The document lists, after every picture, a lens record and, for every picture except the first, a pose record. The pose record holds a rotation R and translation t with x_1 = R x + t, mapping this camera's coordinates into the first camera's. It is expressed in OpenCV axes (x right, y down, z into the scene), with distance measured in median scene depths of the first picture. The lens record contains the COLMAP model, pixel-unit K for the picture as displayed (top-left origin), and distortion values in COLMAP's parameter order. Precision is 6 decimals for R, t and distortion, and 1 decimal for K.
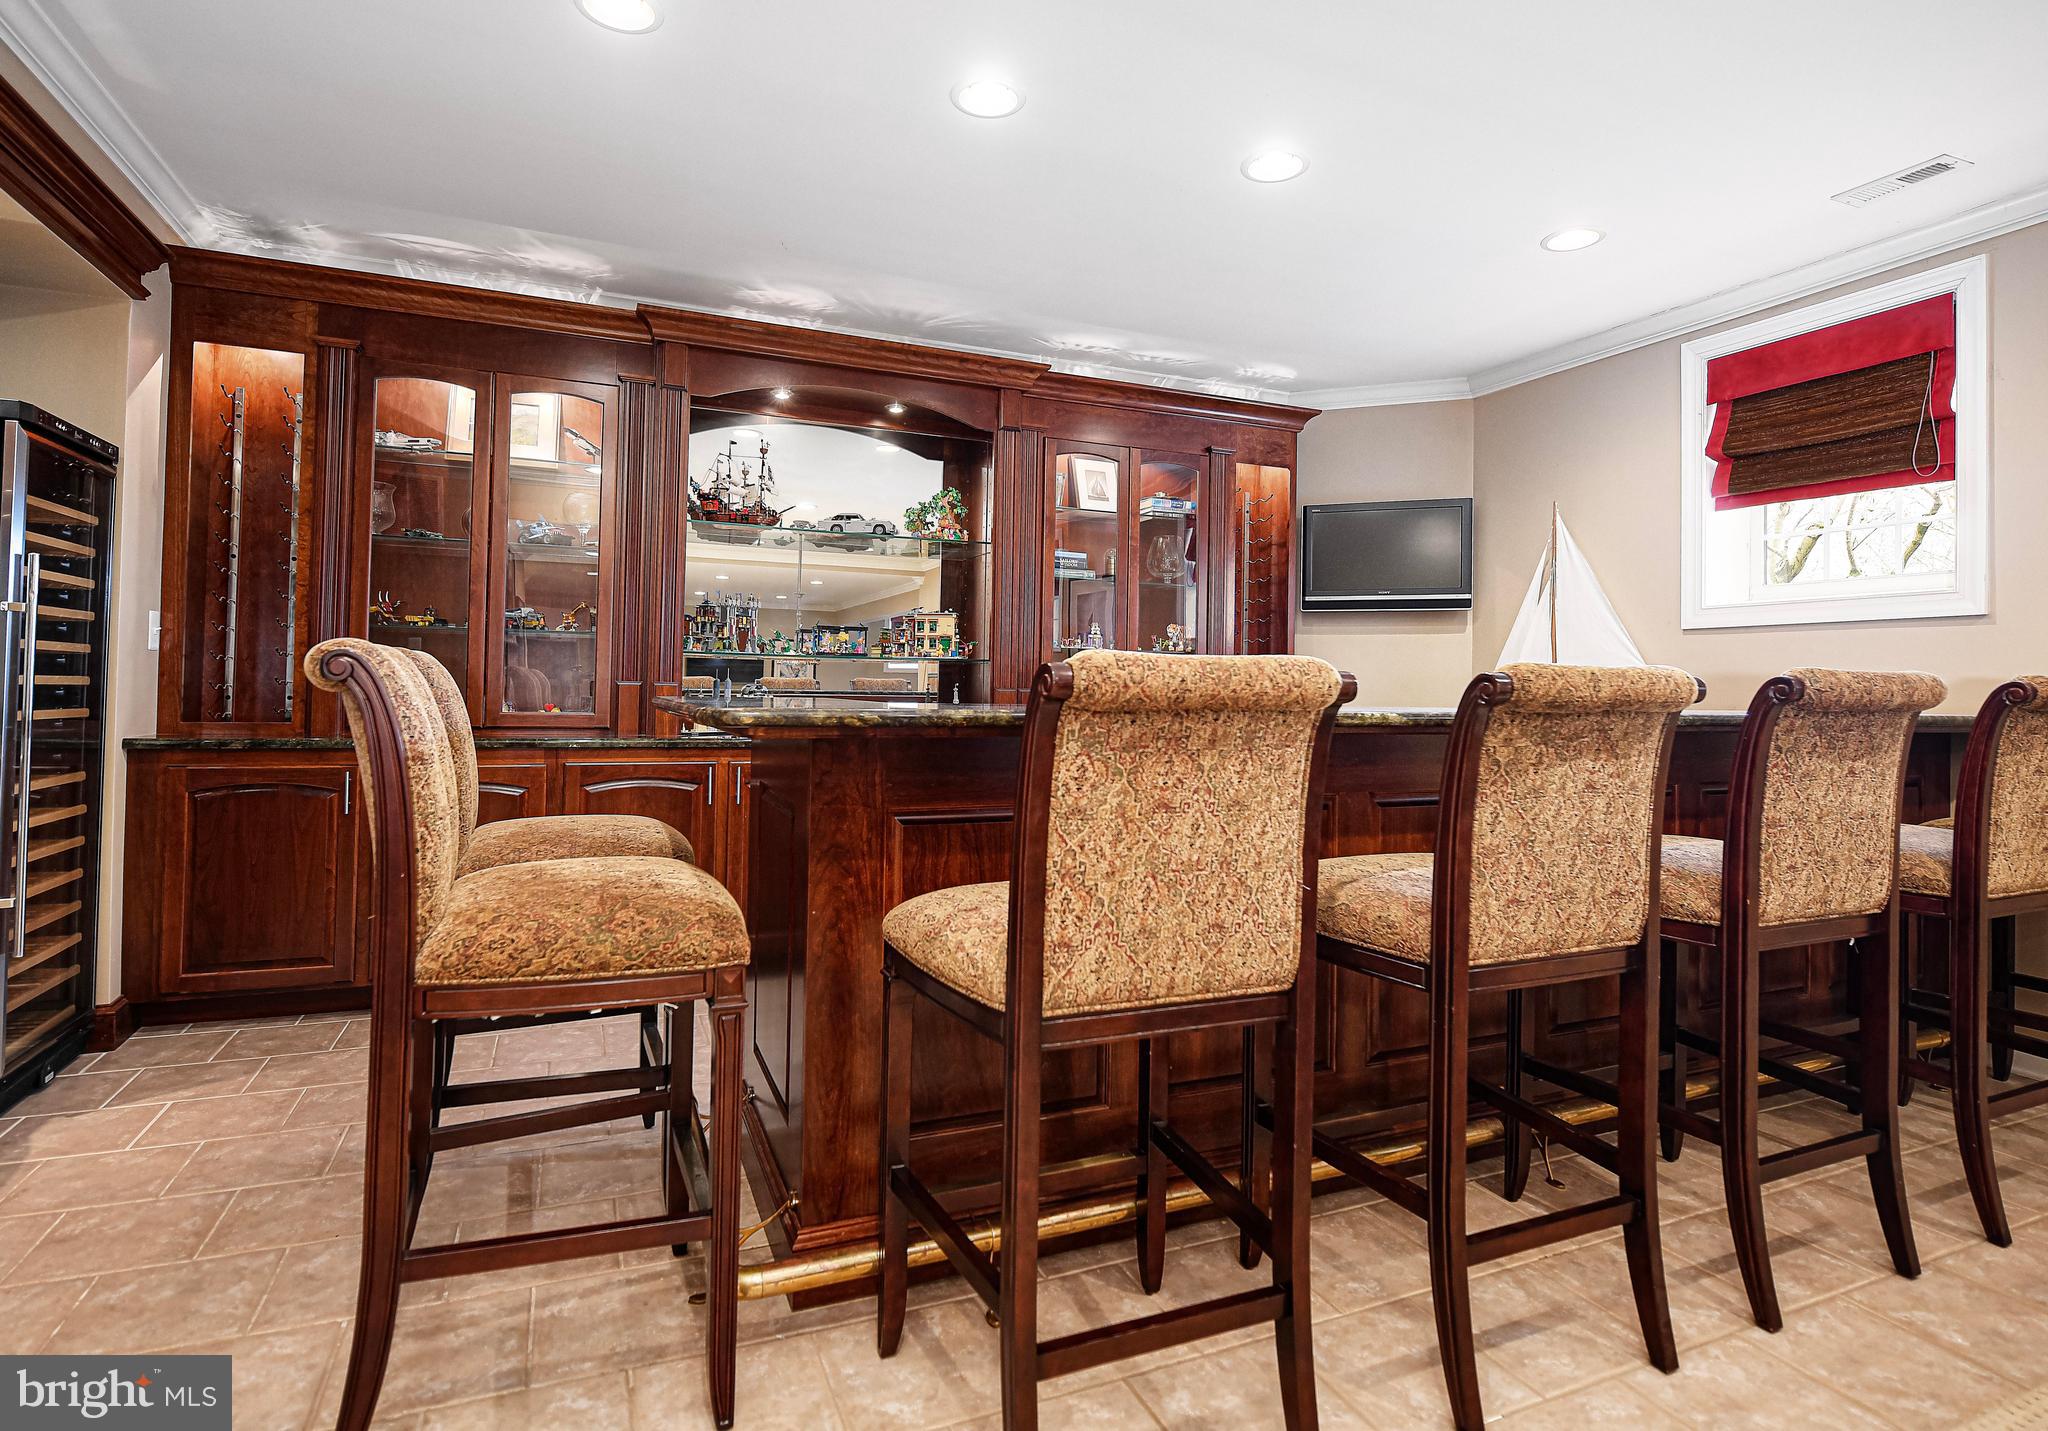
lens RADIAL K [[1054.3, 0, 1018.0], [0, 1054.3, 666.9], [0, 0, 1]] dist [0.000024, -0.000537]
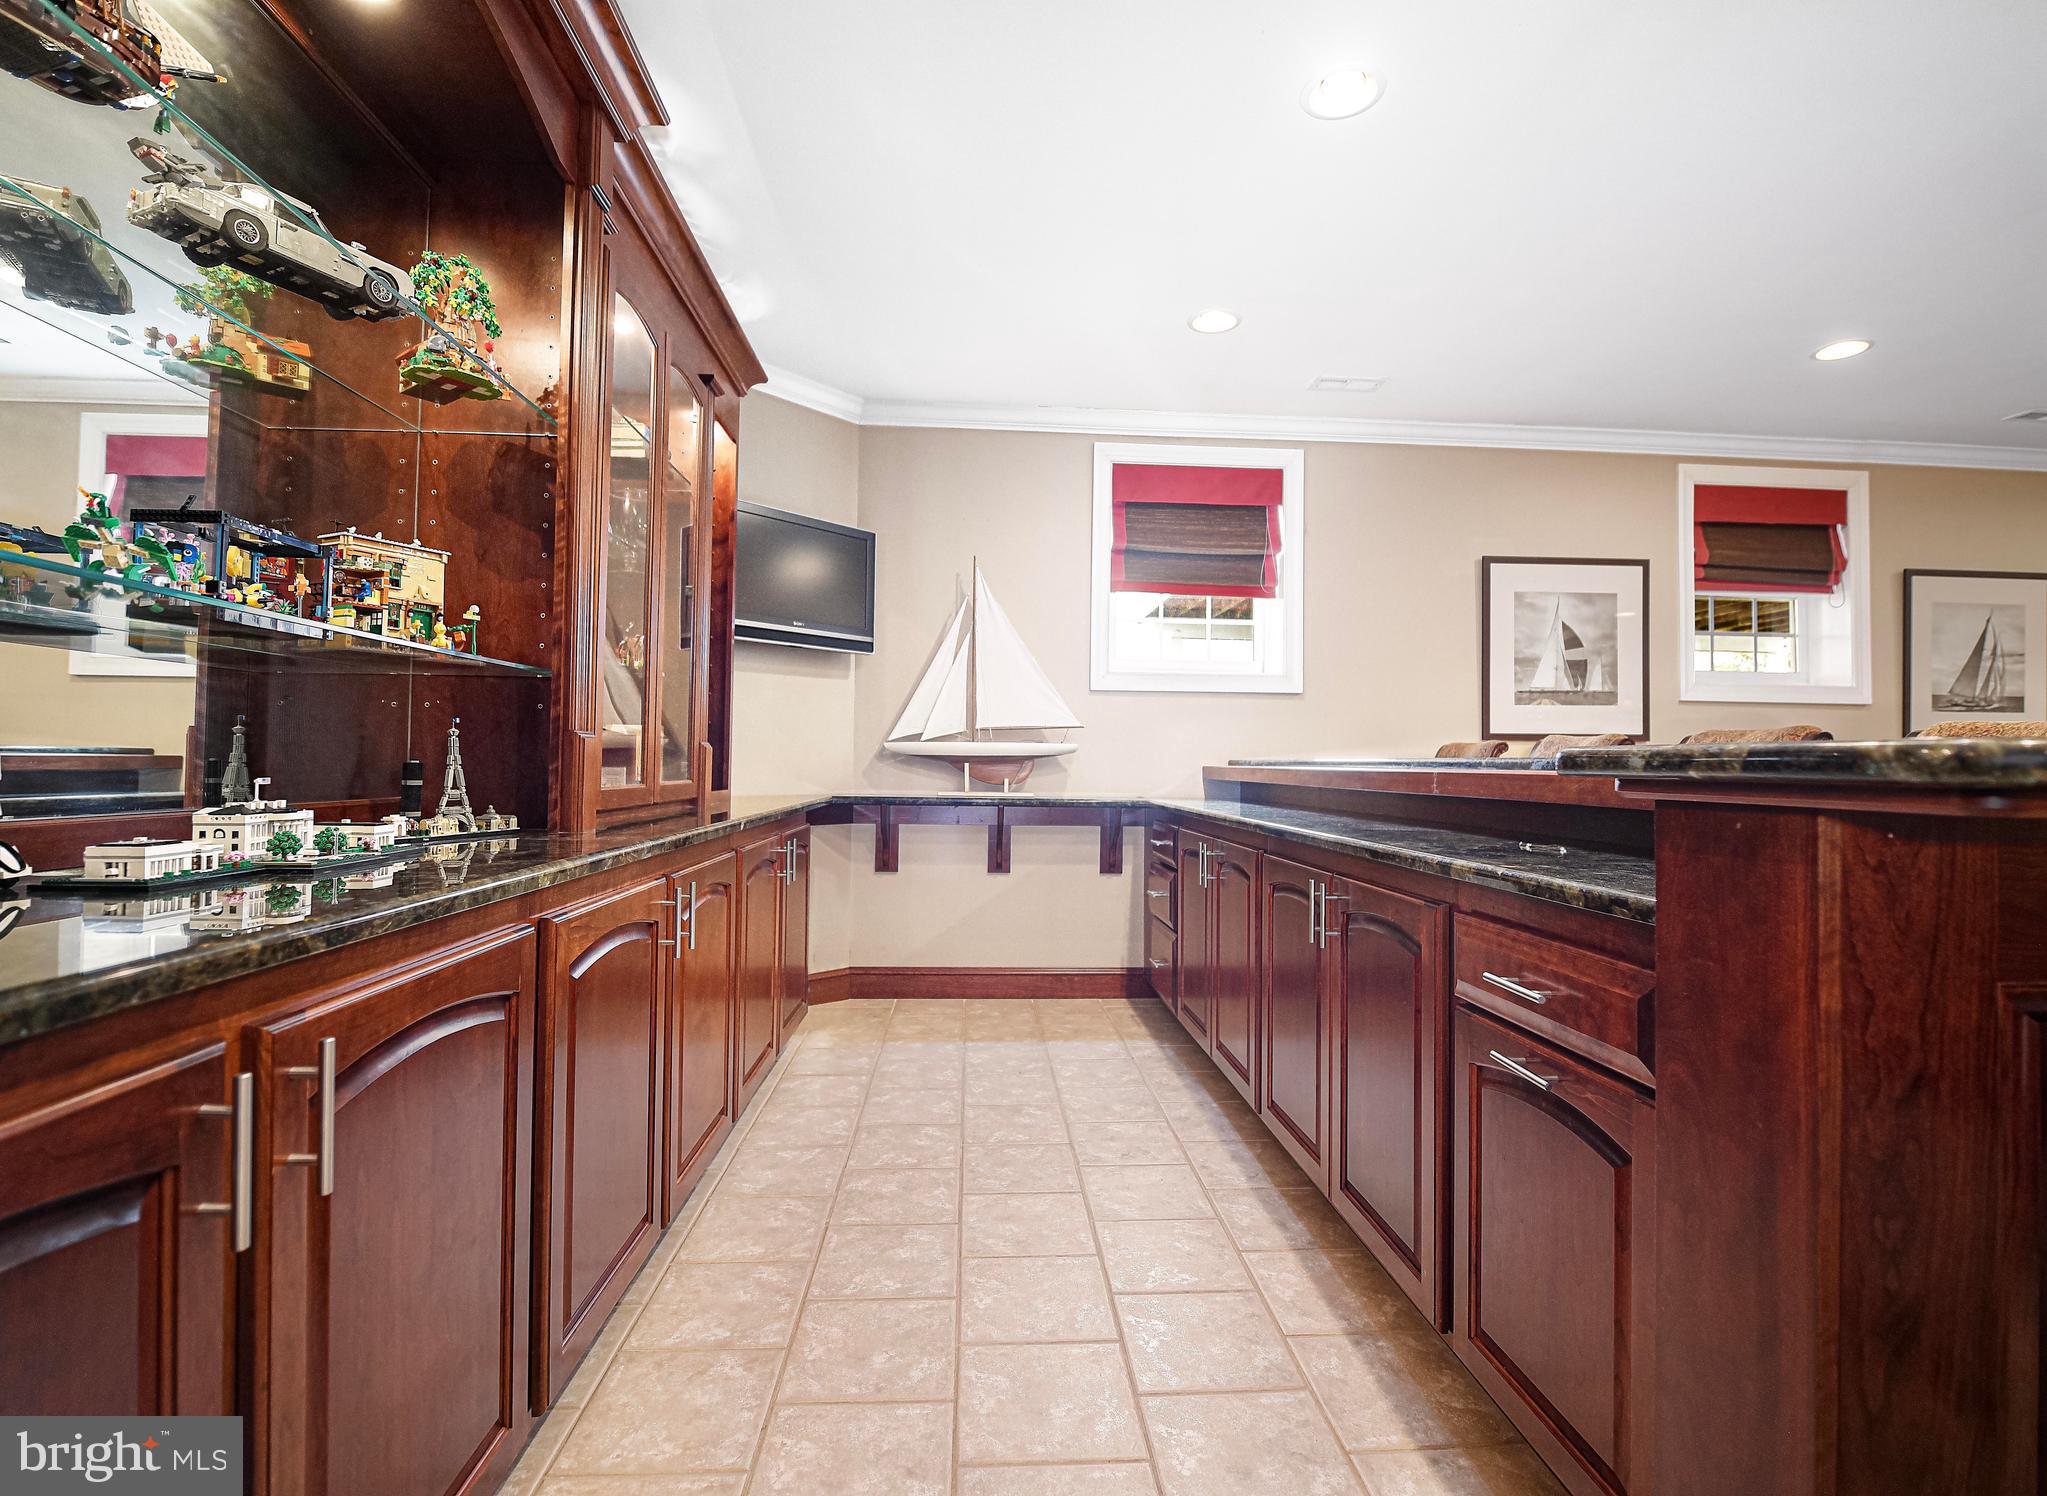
lens RADIAL K [[961.0, 0, 1023.5], [0, 961.0, 748.0], [0, 0, 1]] dist [0.002800, 0.000251]
pose [[0.349253, 0.002428, 0.937025, -0.349919], [-0.025771, 0.999643, 0.007016, 0.019734], [-0.936674, -0.026599, 0.349191, 0.657467]]
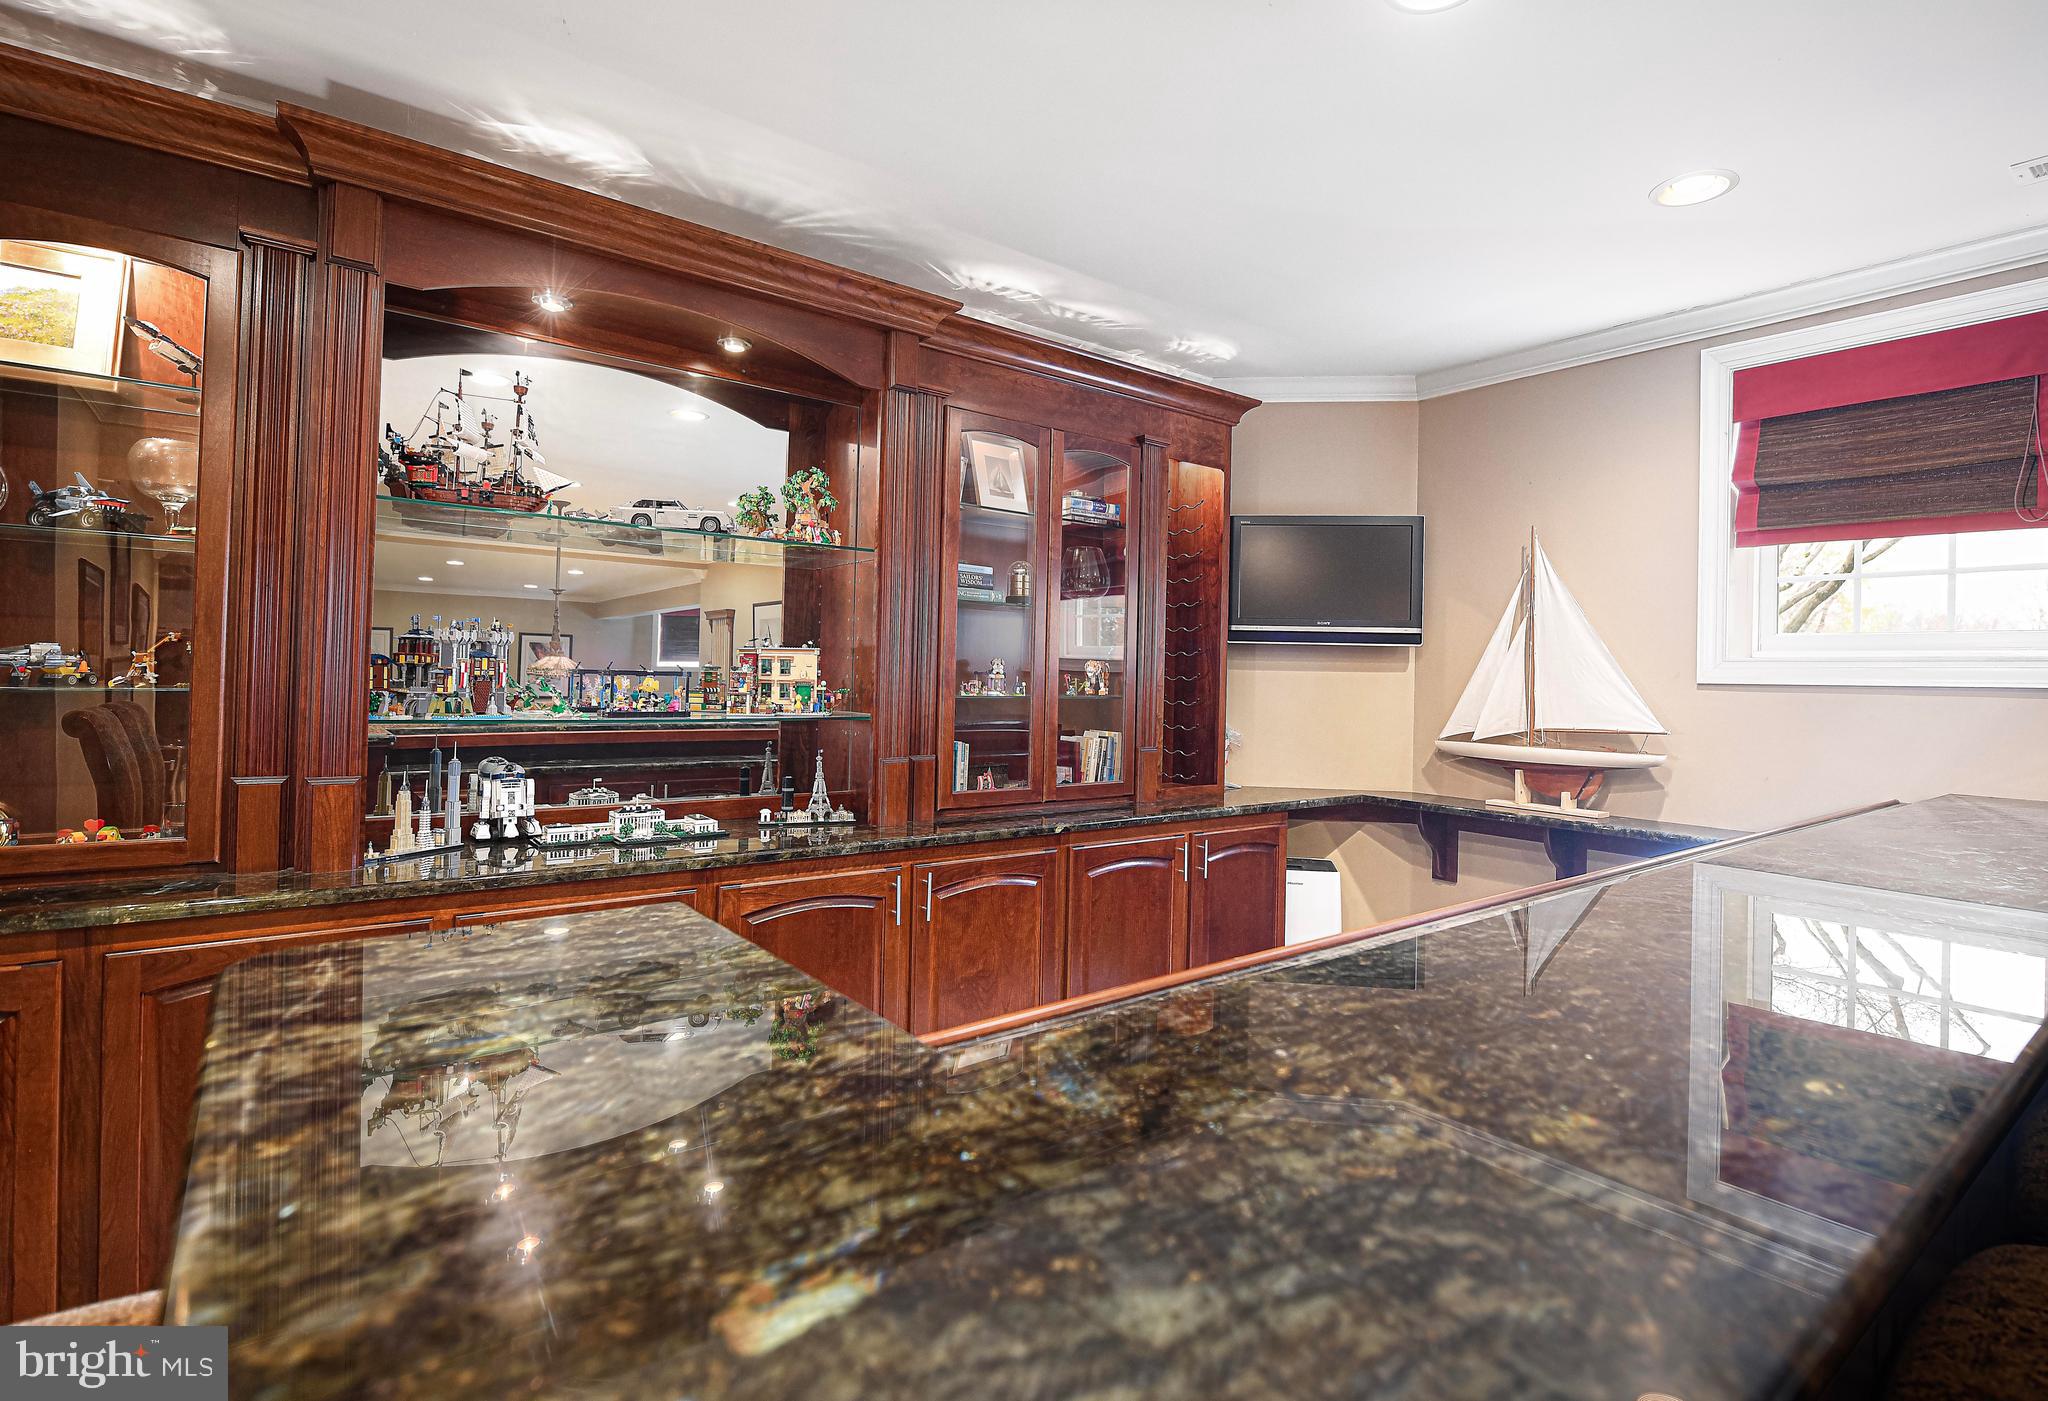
lens RADIAL K [[996.8, 0, 1037.9], [0, 996.8, 668.6], [0, 0, 1]] dist [-0.000994, -0.007709]
pose [[0.967667, 0.008055, 0.252103, -0.086713], [-0.011915, 0.999834, 0.013790, -0.049442], [-0.251951, -0.016348, 0.967602, 0.330420]]
